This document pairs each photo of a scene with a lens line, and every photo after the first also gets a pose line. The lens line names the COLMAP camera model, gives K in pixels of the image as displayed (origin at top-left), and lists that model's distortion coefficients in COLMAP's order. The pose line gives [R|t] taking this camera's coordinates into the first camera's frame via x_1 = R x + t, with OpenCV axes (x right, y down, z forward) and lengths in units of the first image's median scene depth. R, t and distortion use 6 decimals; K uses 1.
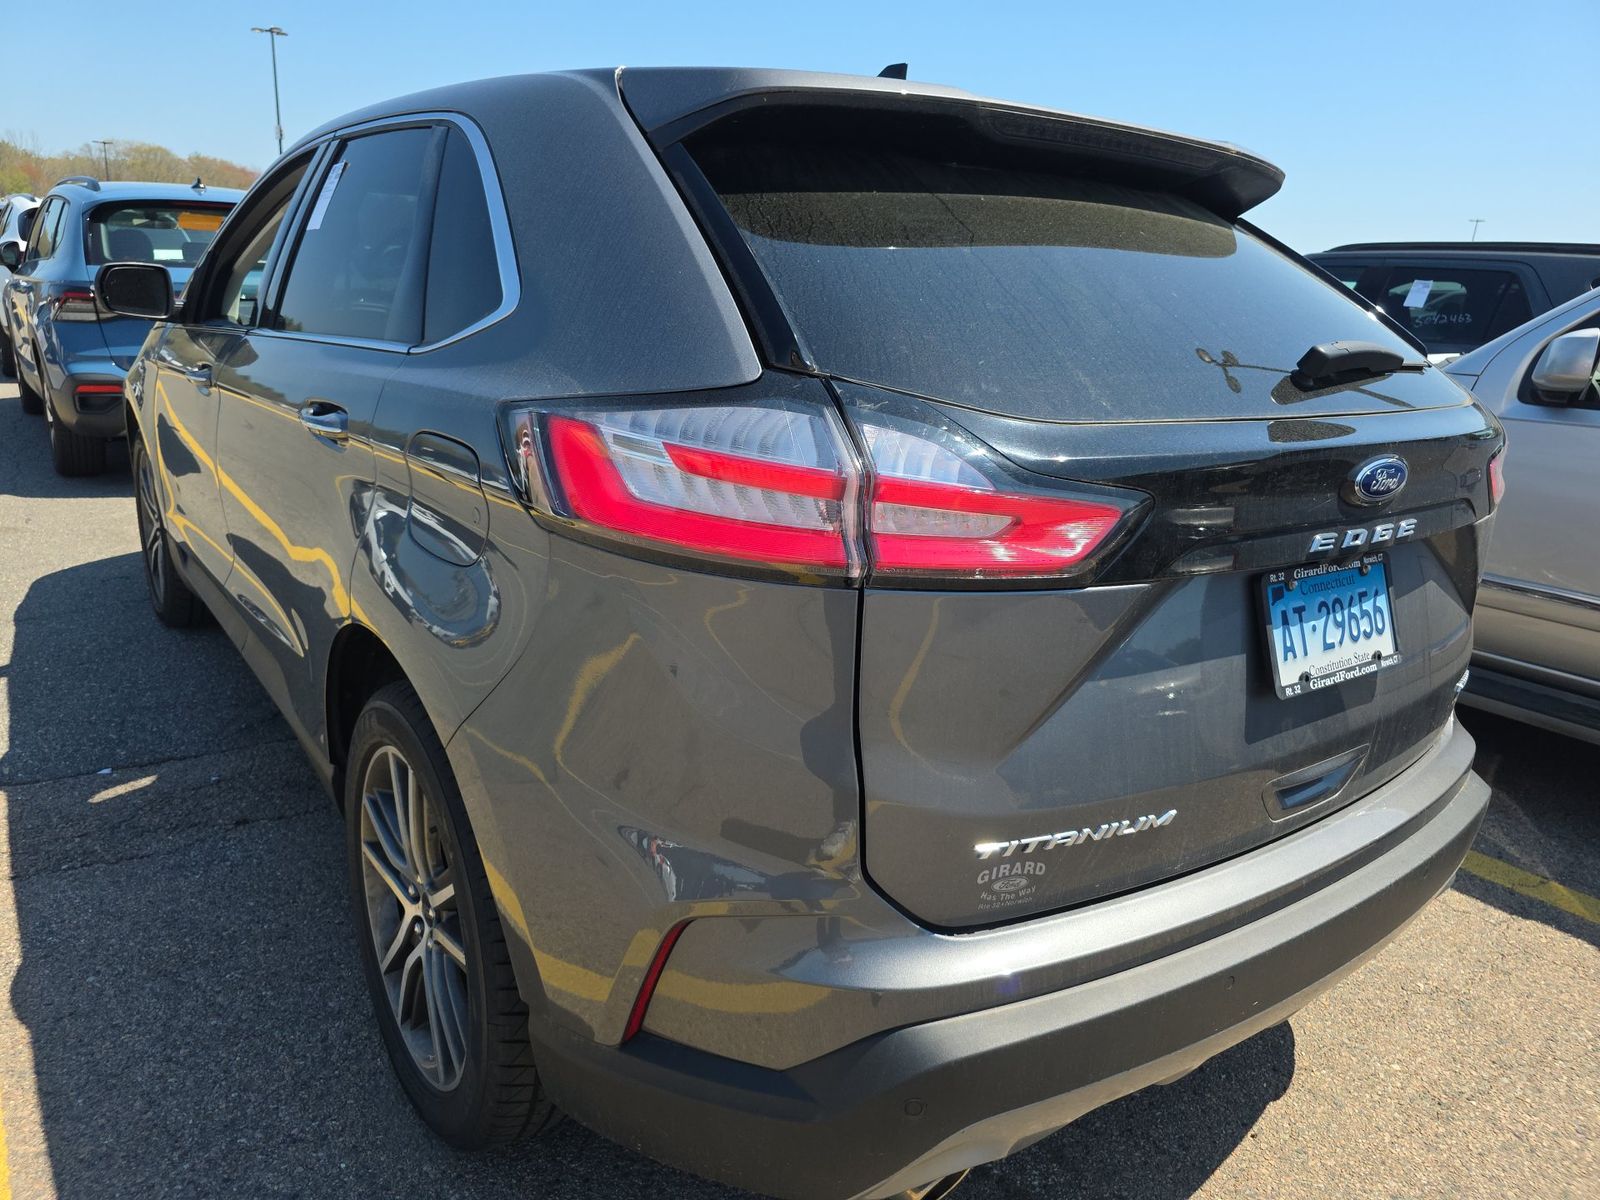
lens RADIAL K [[1140.9, 0, 793.7], [0, 1140.9, 616.6], [0, 0, 1]] dist [0.030720, -0.005943]
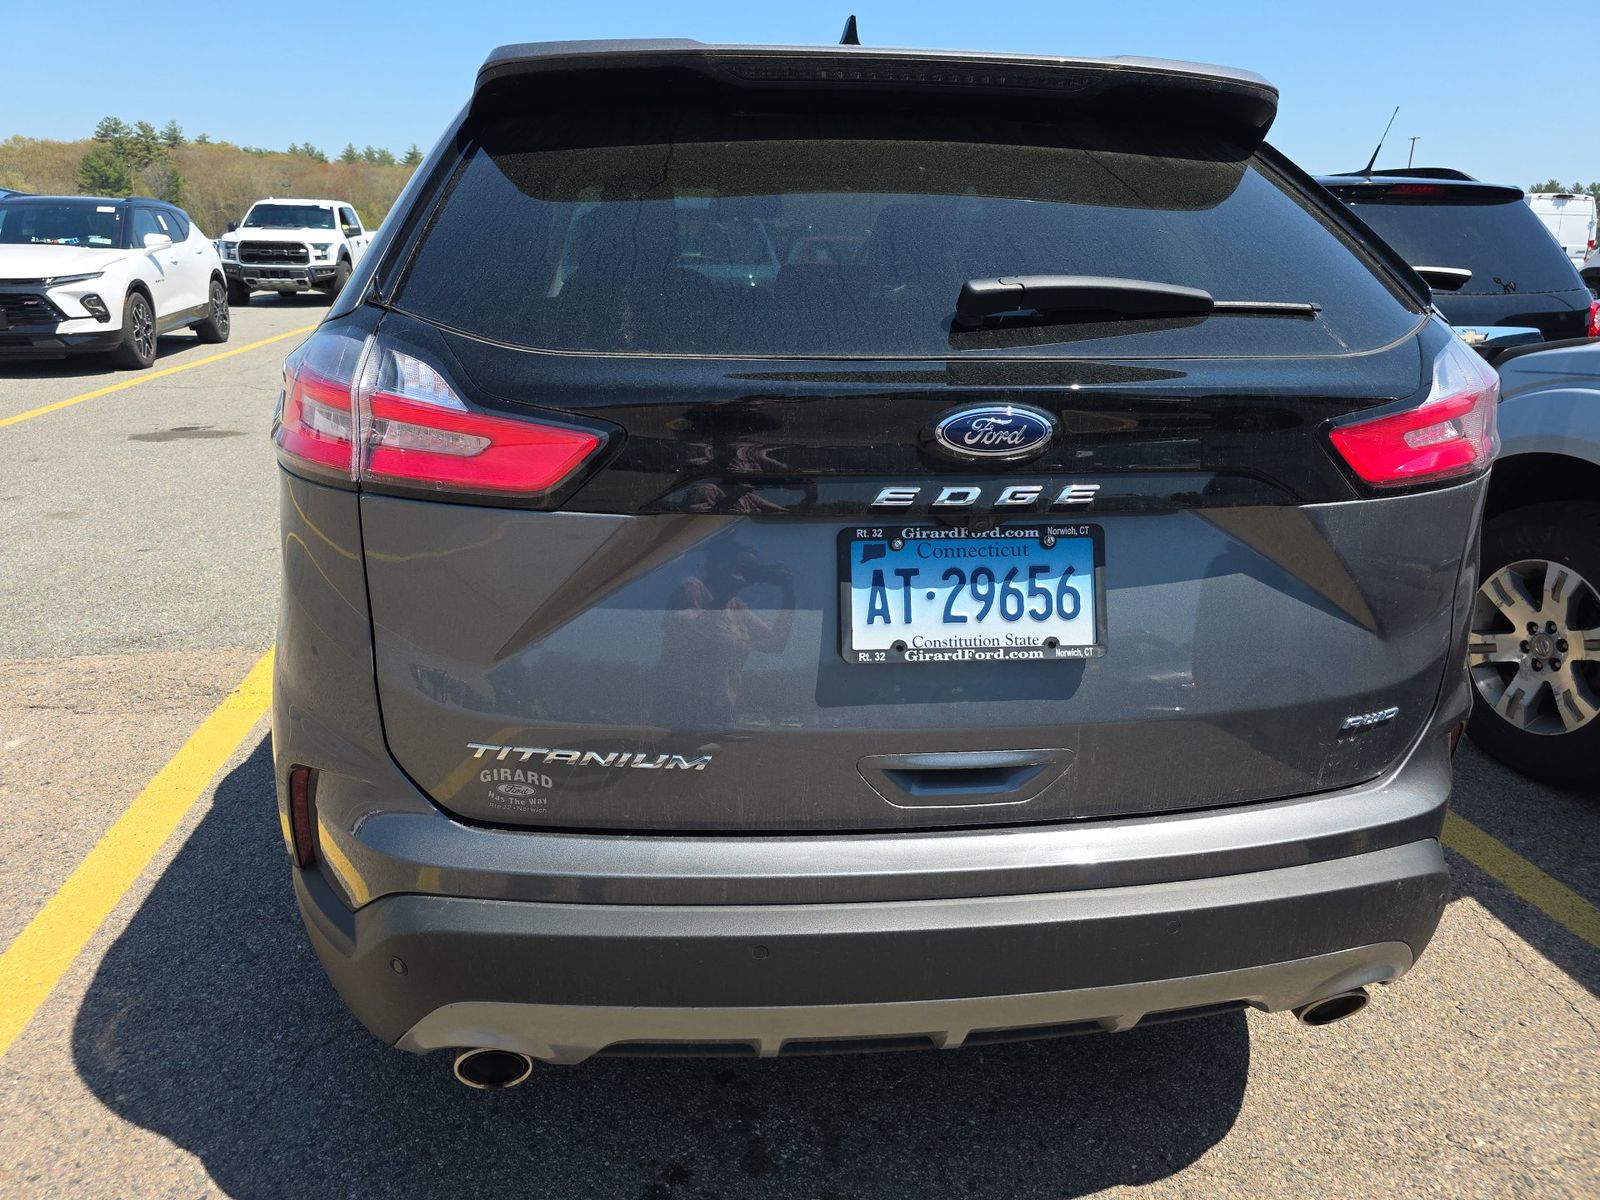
lens RADIAL K [[1140.9, 0, 803.8], [0, 1140.9, 583.8], [0, 0, 1]] dist [0.030720, -0.005943]
pose [[0.866784, 0.101671, -0.488209, 0.793890], [-0.114497, 0.993417, 0.003600, 0.008989], [0.485361, 0.052778, 0.872719, 0.169188]]
